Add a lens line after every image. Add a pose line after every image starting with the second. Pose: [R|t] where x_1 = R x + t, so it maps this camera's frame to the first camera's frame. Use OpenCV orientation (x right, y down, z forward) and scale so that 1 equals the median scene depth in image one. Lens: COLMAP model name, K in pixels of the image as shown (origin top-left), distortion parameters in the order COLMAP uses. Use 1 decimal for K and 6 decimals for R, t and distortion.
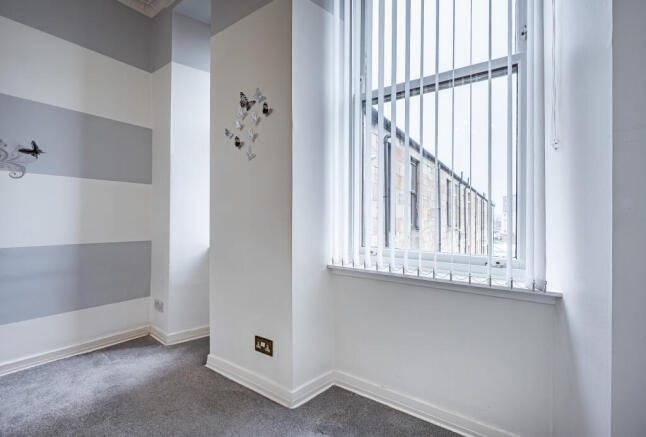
lens RADIAL K [[268.9, 0, 325.3], [0, 268.9, 210.0], [0, 0, 1]] dist [-0.001406, -0.000030]
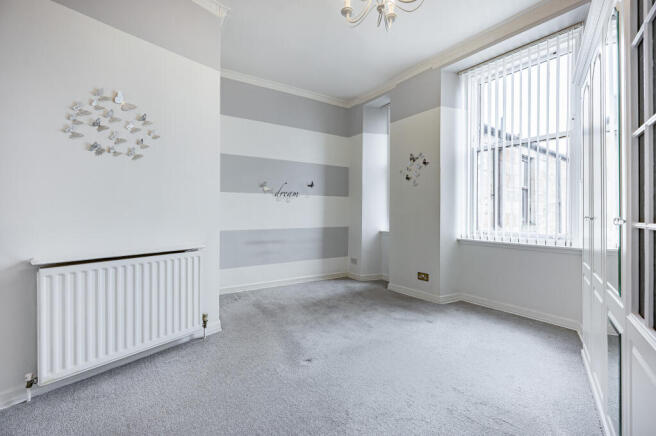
lens RADIAL K [[260.2, 0, 326.5], [0, 260.2, 214.5], [0, 0, 1]] dist [0.000952, 0.000023]
pose [[0.937104, -0.001433, -0.349048, -0.213323], [0.014446, 0.999294, 0.034683, -0.049449], [0.348751, -0.037544, 0.936463, -1.049050]]
